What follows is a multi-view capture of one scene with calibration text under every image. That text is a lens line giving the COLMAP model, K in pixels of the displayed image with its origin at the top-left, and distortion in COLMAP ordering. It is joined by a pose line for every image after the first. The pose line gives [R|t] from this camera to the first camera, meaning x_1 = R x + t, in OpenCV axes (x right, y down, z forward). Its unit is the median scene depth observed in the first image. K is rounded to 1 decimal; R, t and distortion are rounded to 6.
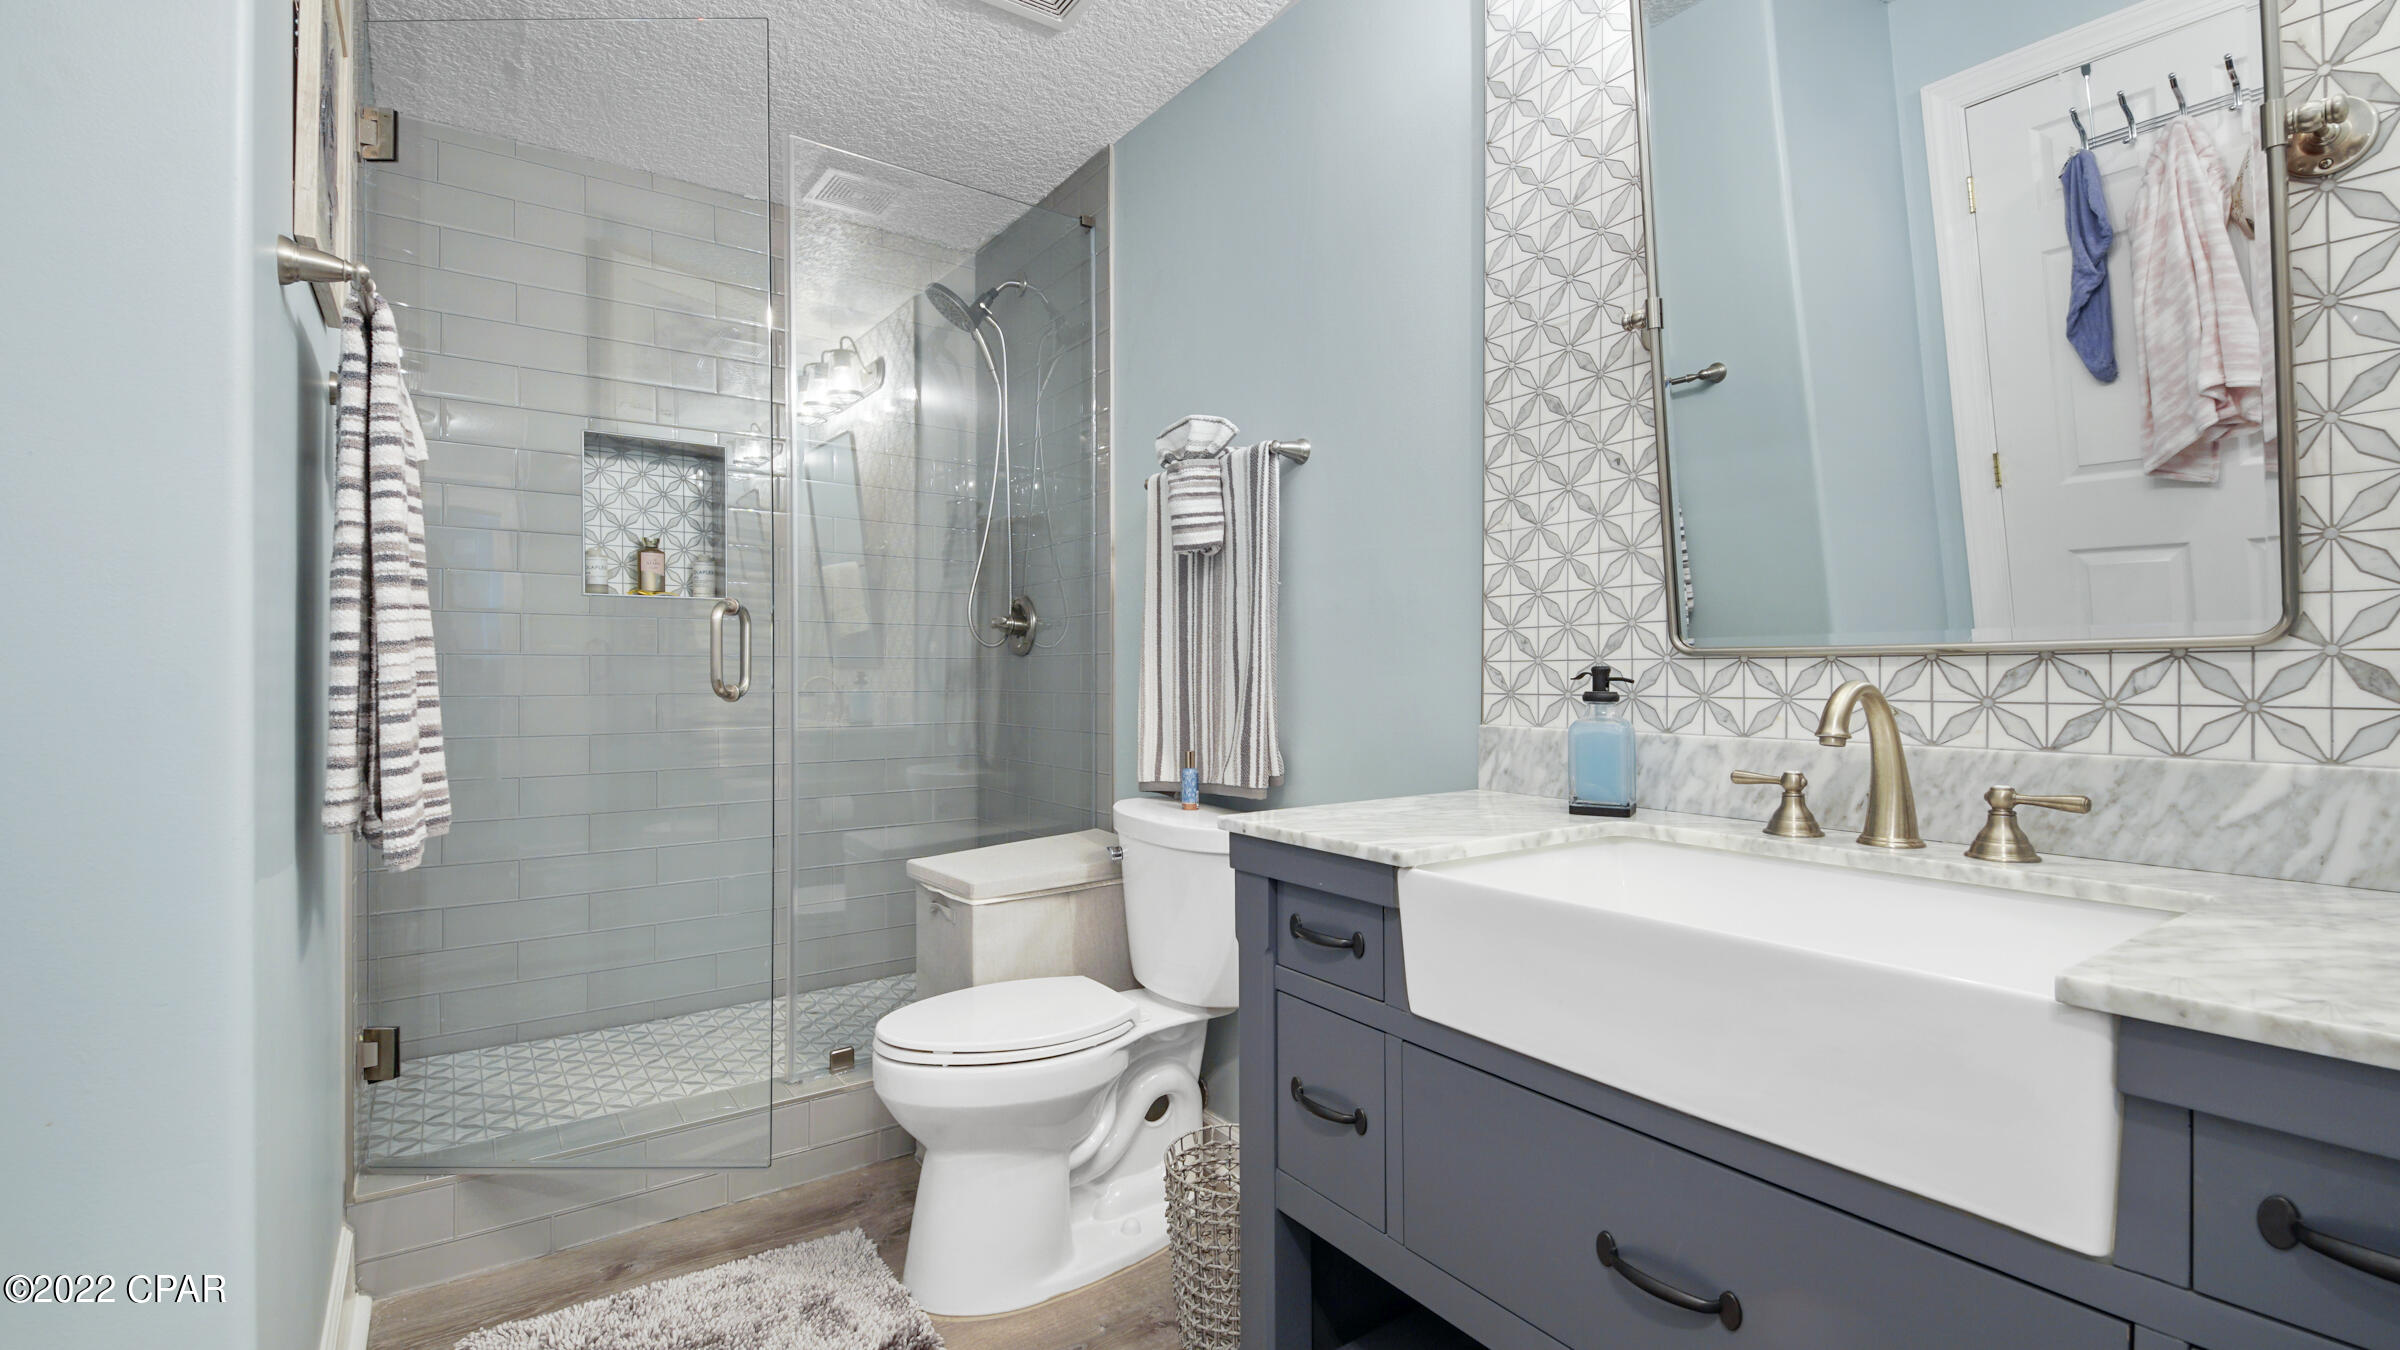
lens RADIAL K [[1055.7, 0, 1220.1], [0, 1055.7, 679.9], [0, 0, 1]] dist [0.022632, -0.013890]
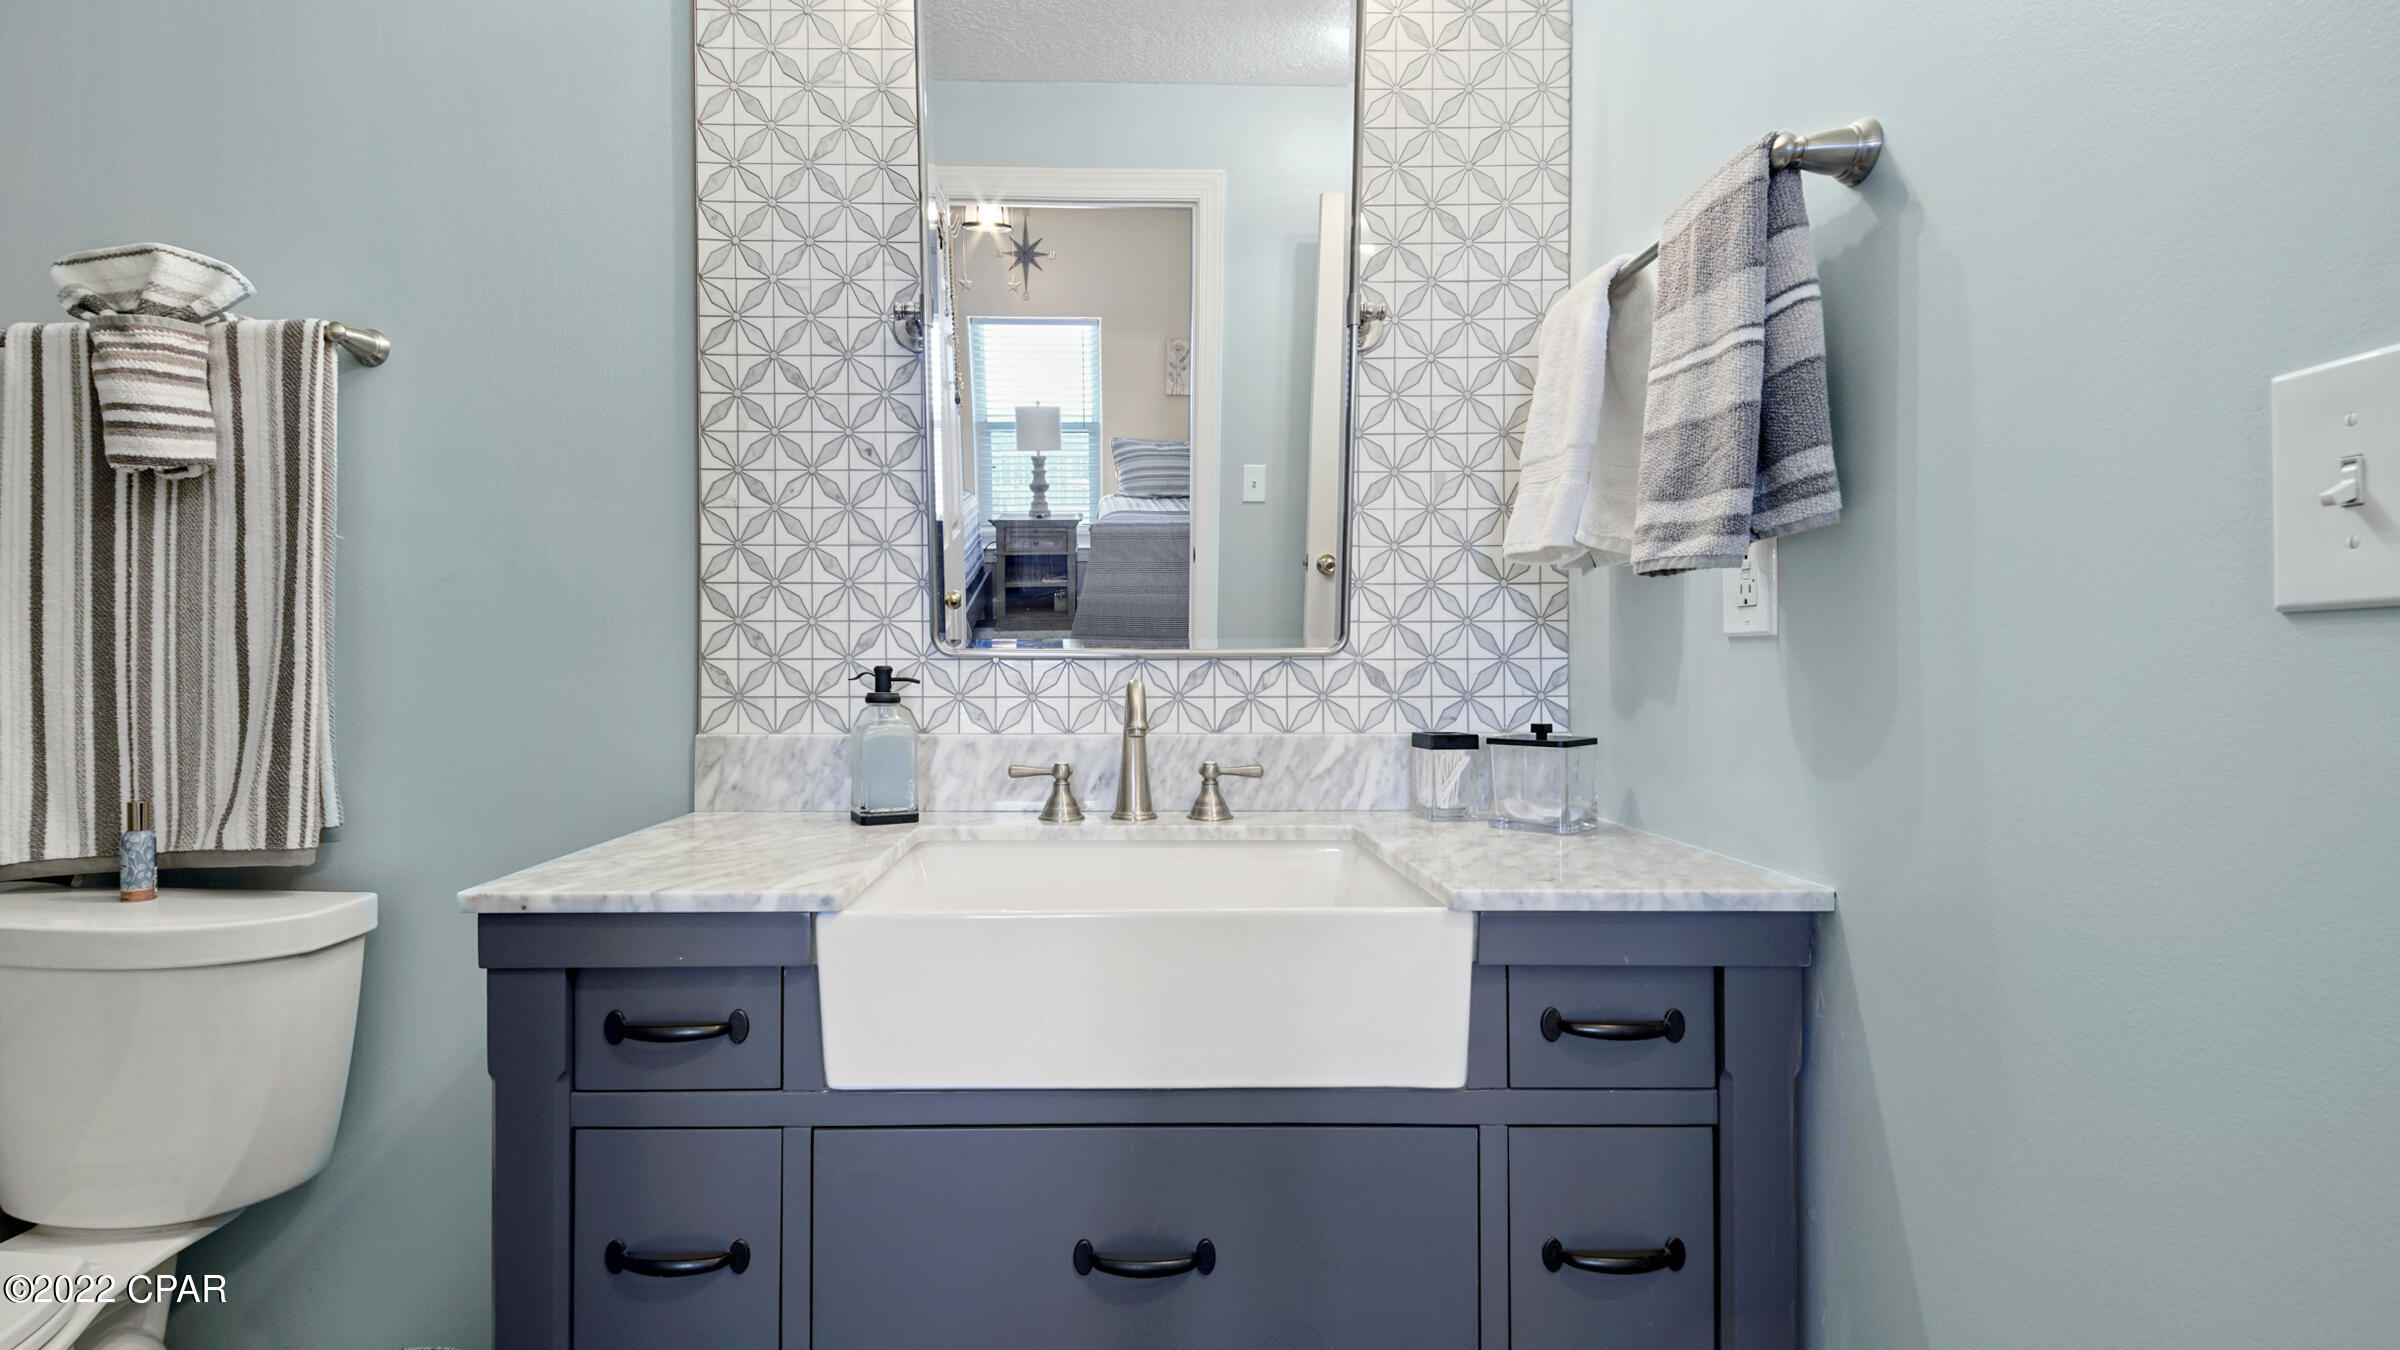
lens RADIAL K [[1055.7, 0, 1182.2], [0, 1055.7, 671.2], [0, 0, 1]] dist [0.022632, -0.013890]
pose [[0.567435, 0.002509, 0.823414, -0.194713], [0.002417, 0.999986, -0.004712, -0.002210], [-0.823415, 0.004664, 0.567421, 0.177200]]
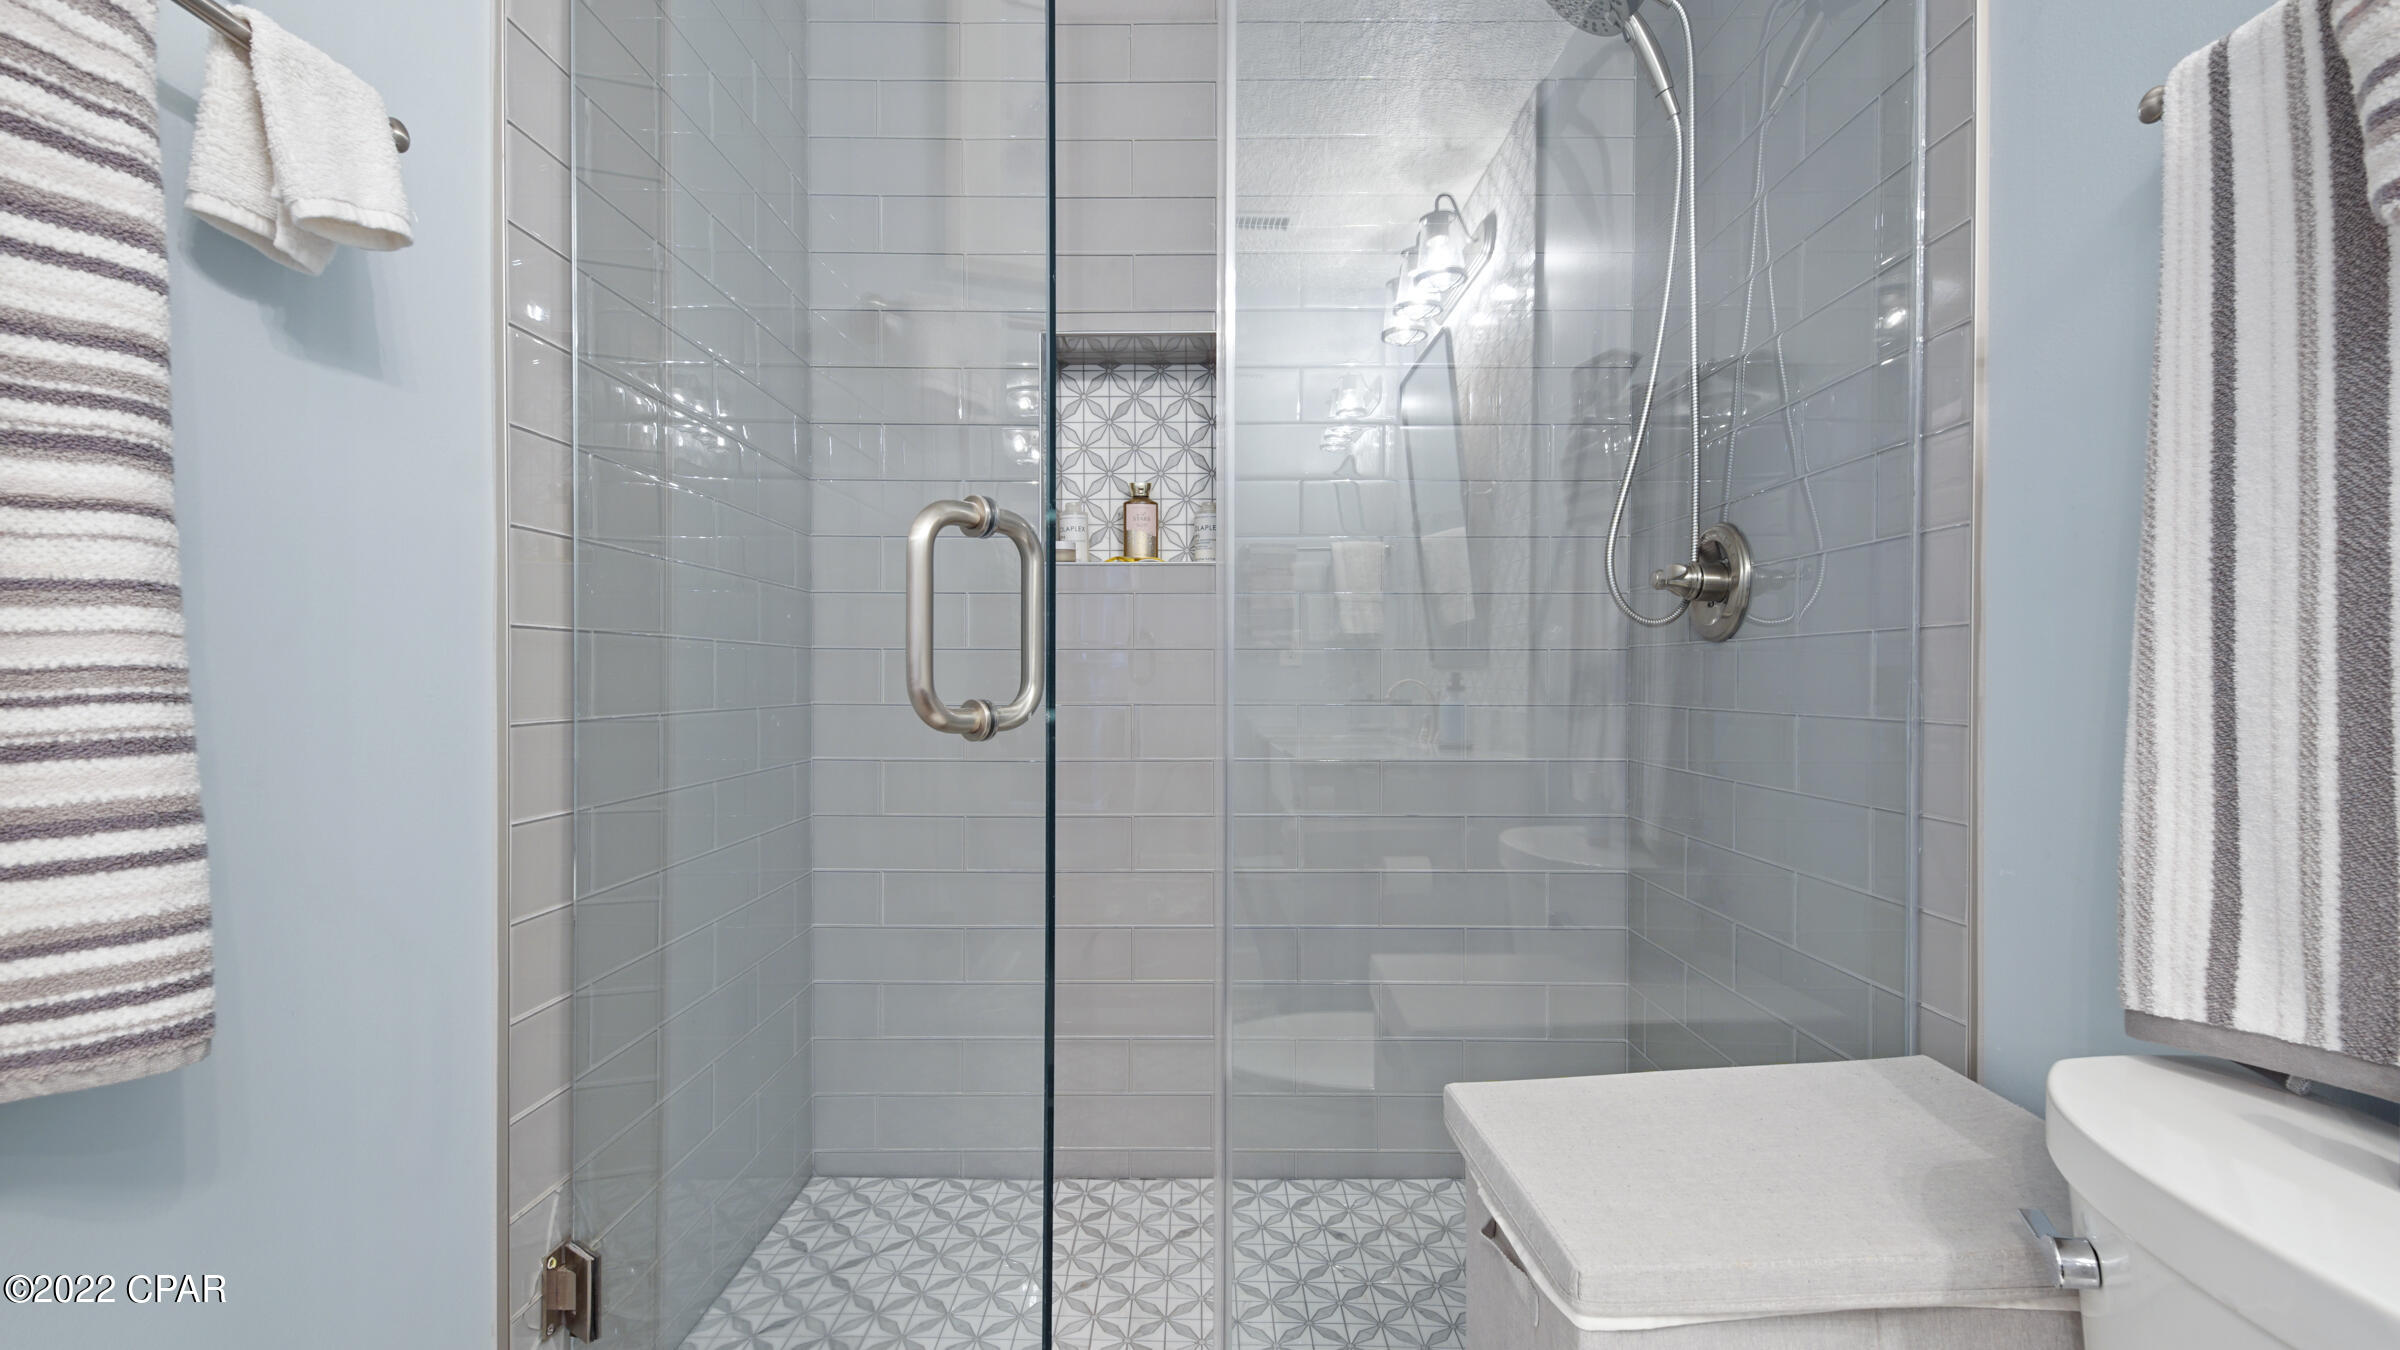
lens RADIAL K [[925.5, 0, 1237.9], [0, 925.5, 685.6], [0, 0, 1]] dist [-0.007452, -0.000676]
pose [[0.797489, 0.005959, -0.603304, -0.136099], [-0.002900, 0.999978, 0.006043, -0.003865], [0.603327, -0.003070, 0.797488, 0.662438]]
